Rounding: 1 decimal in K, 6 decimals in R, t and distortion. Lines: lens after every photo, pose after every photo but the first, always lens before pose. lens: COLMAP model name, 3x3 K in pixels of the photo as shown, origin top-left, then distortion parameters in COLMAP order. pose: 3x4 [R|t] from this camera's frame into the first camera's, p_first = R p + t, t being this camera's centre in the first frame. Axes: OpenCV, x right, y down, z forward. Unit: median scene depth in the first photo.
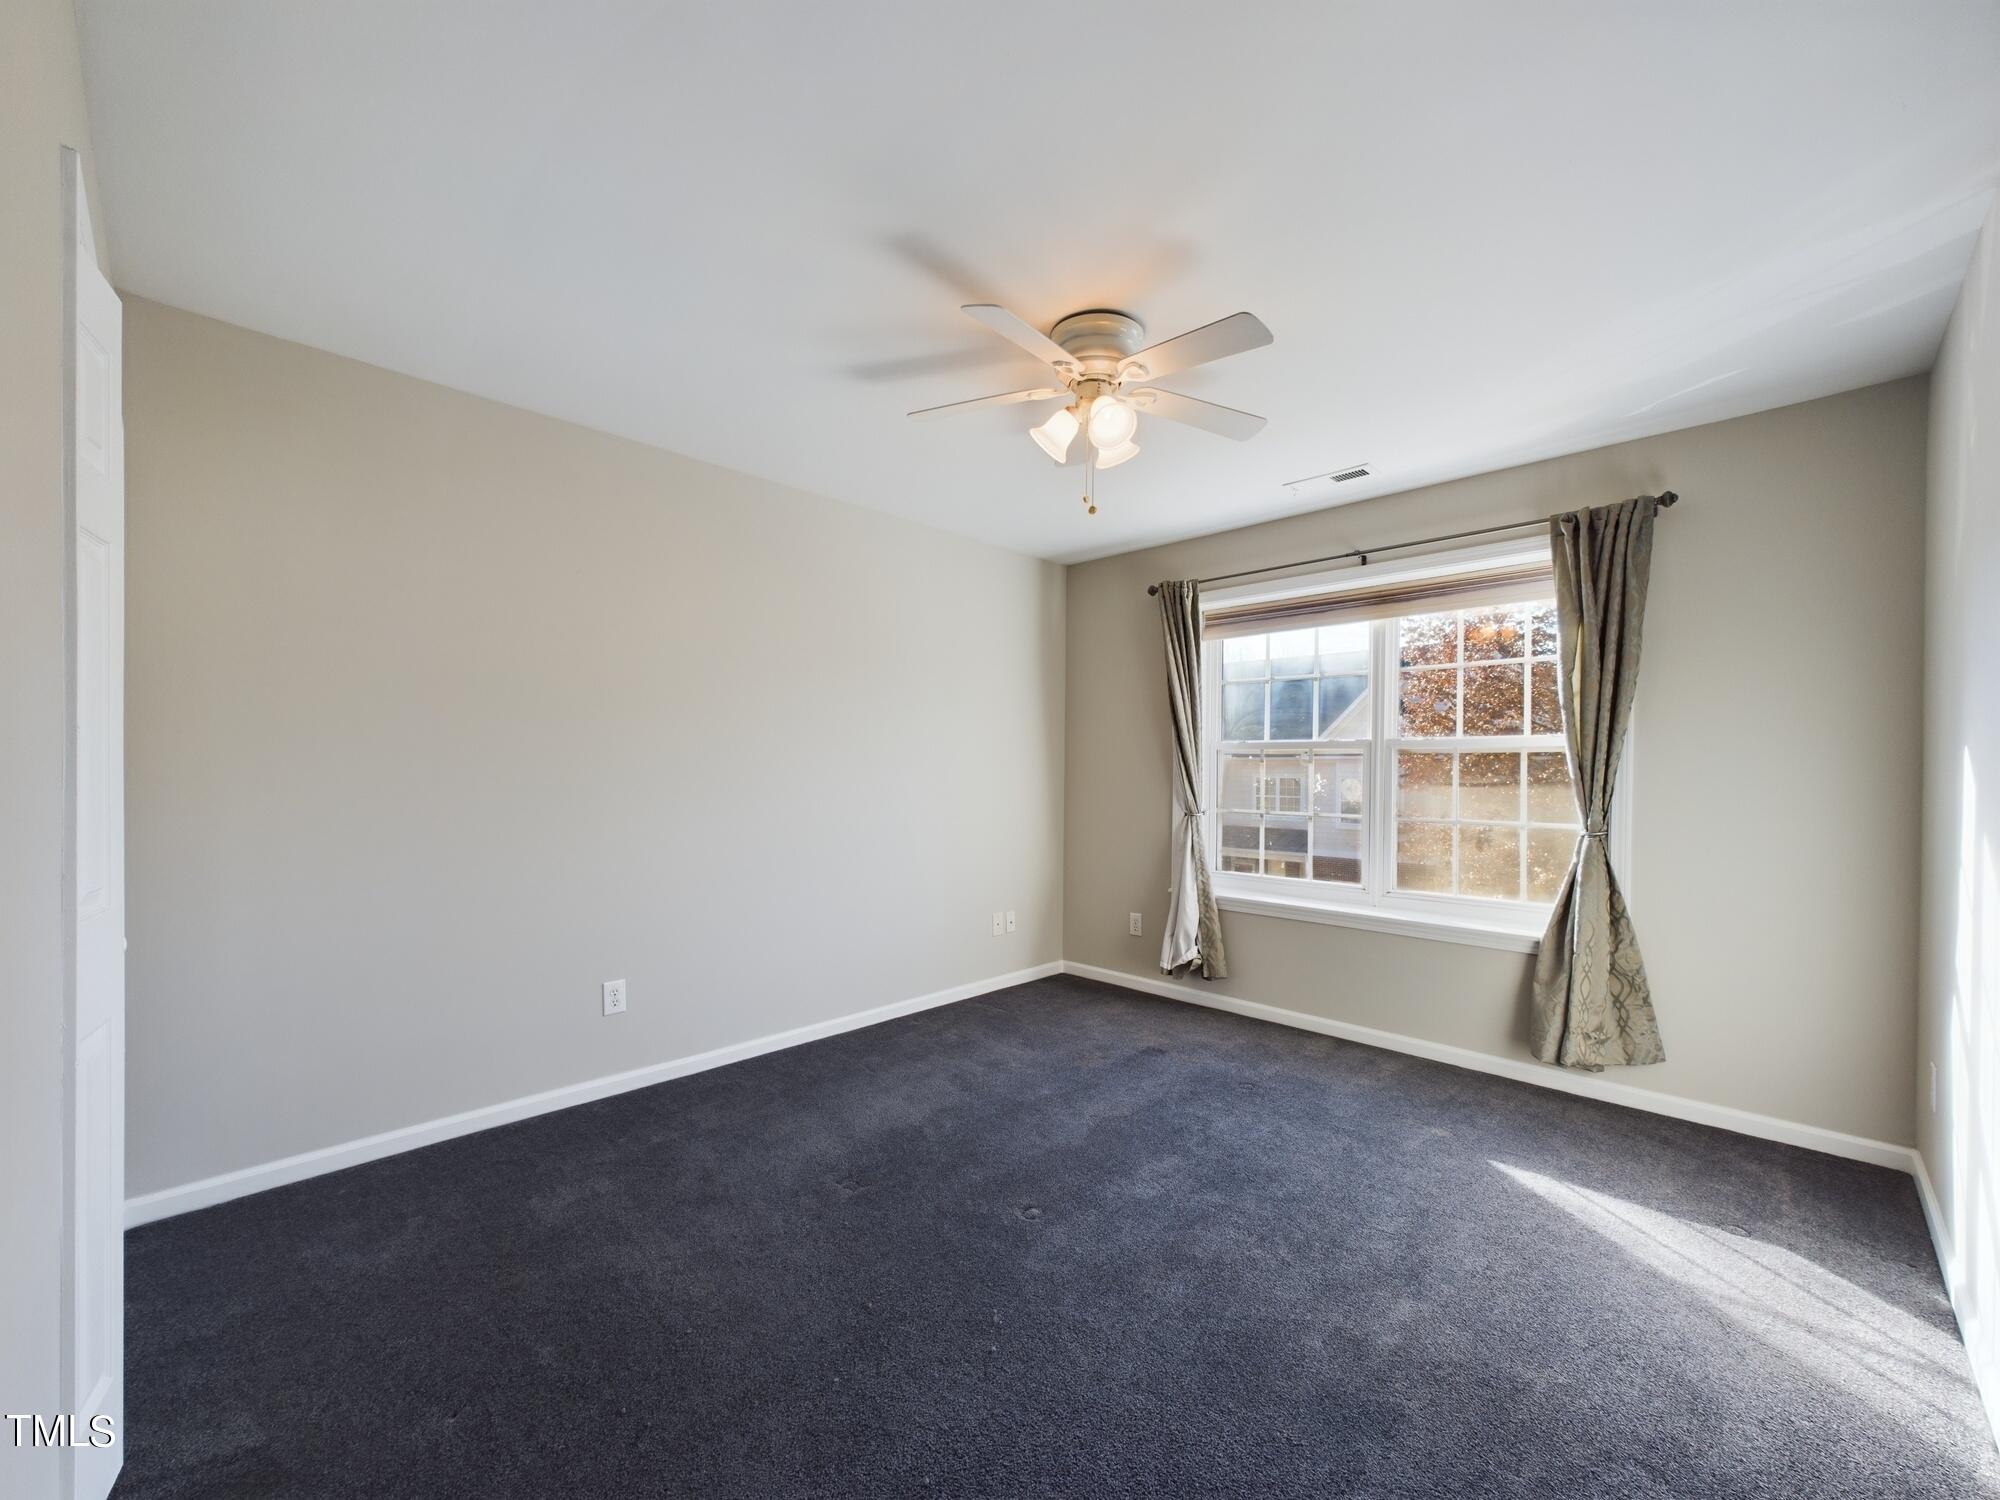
lens RADIAL K [[803.3, 0, 1000.3], [0, 803.3, 764.0], [0, 0, 1]] dist [0.001972, -0.000055]
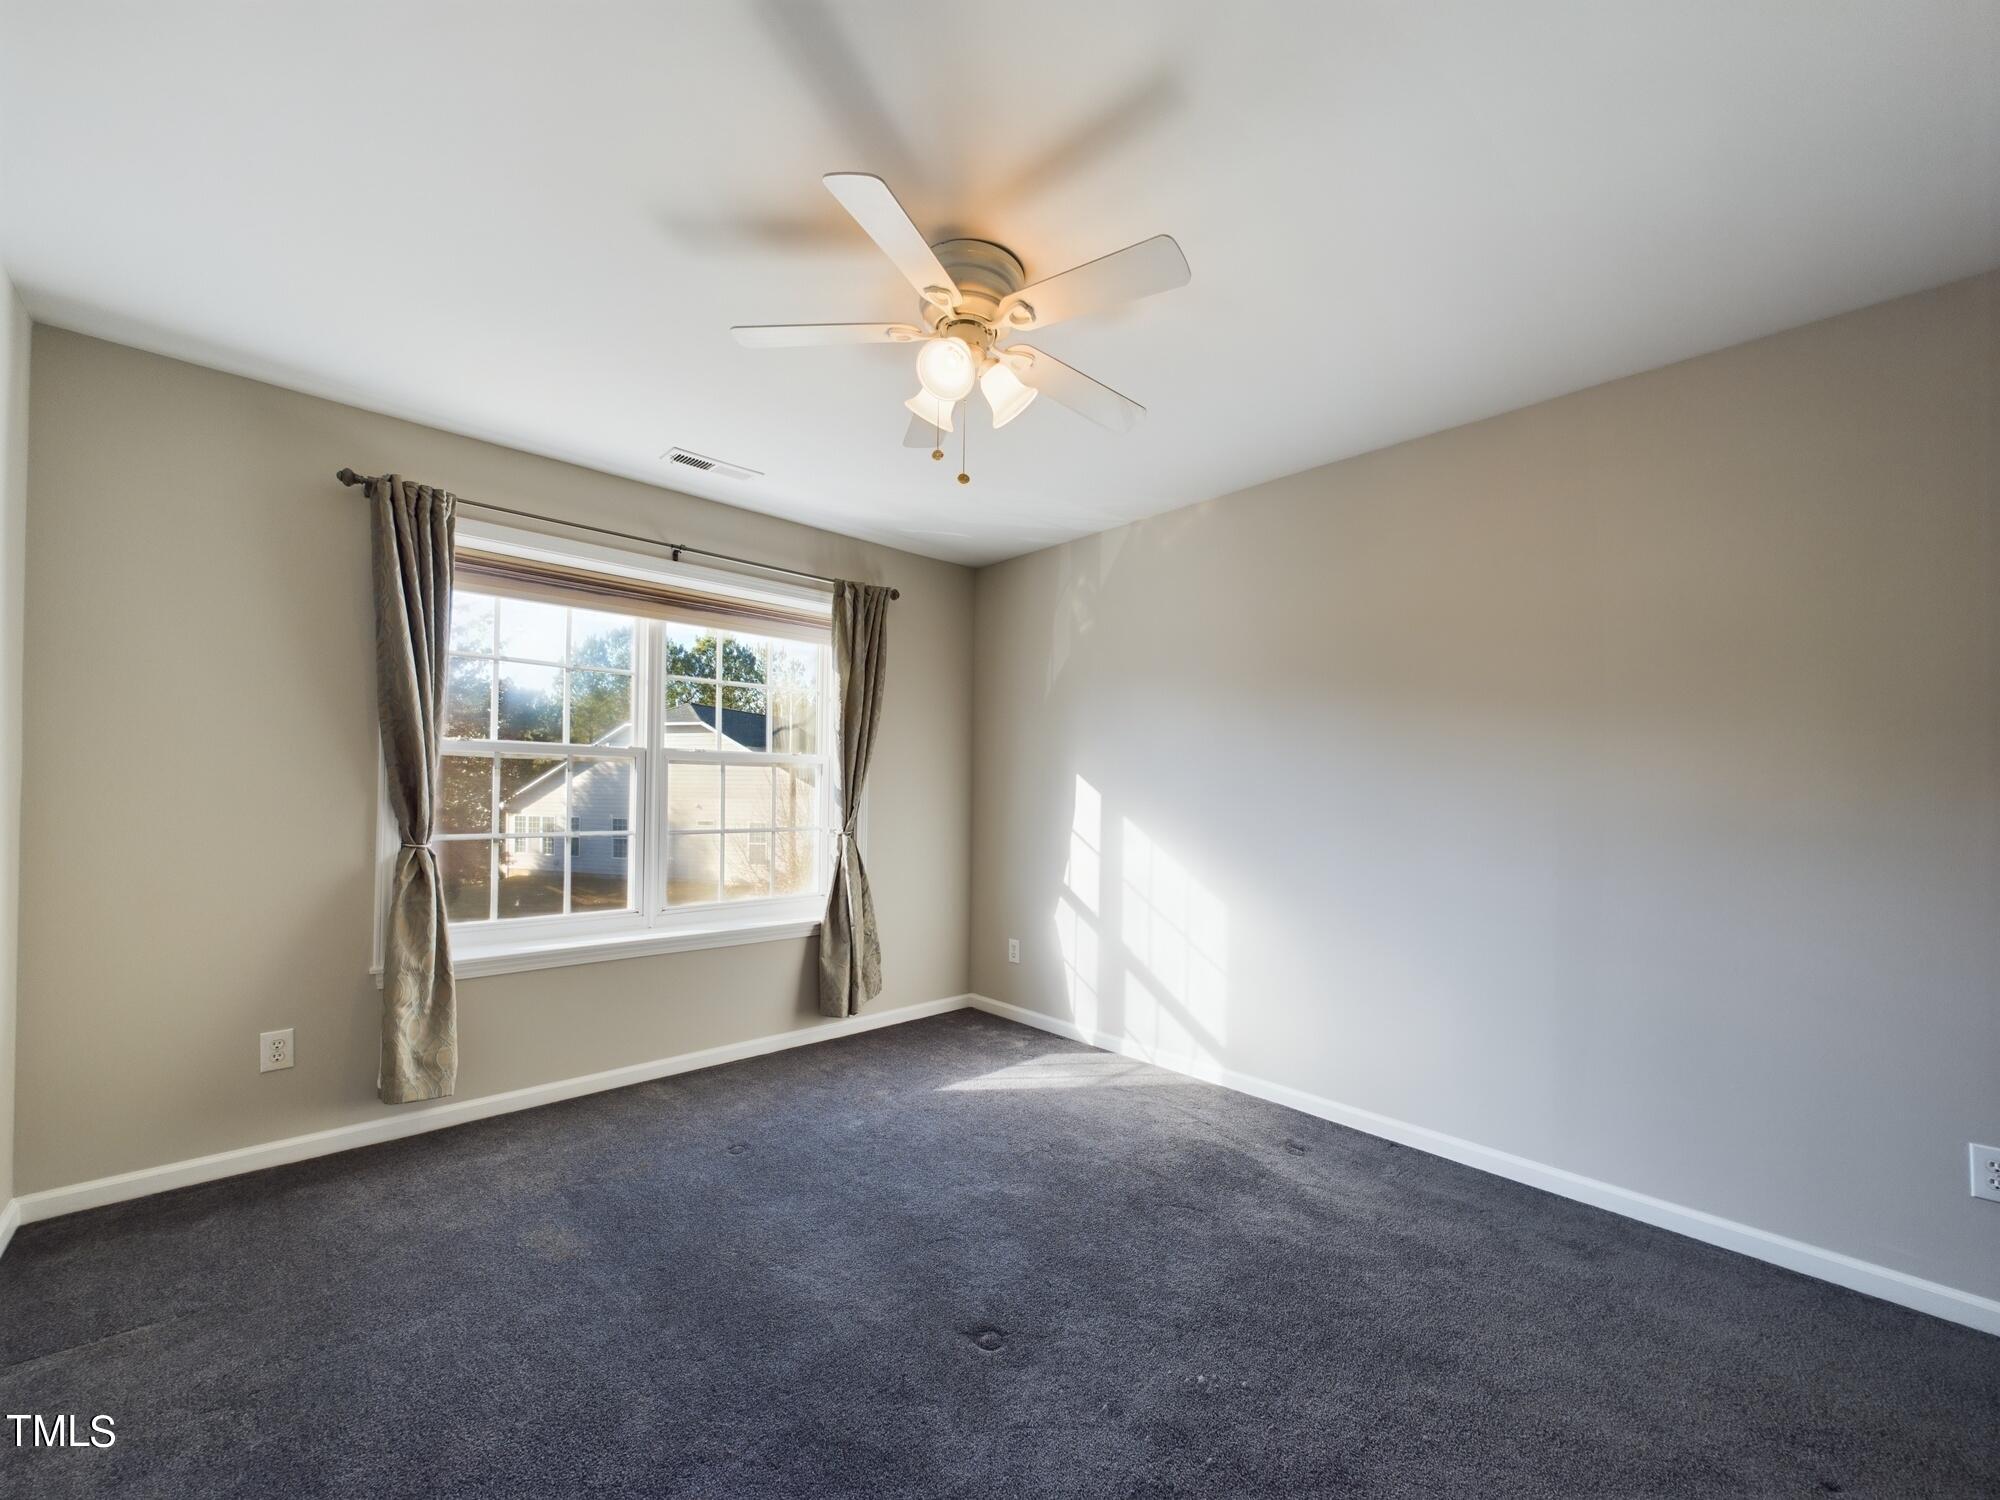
lens RADIAL K [[801.2, 0, 1000.6], [0, 801.2, 786.2], [0, 0, 1]] dist [-0.000132, -0.000140]
pose [[0.043501, -0.006124, 0.999035, -0.519359], [-0.024438, 0.999675, 0.007192, -0.004073], [-0.998754, -0.024727, 0.043337, 0.659094]]
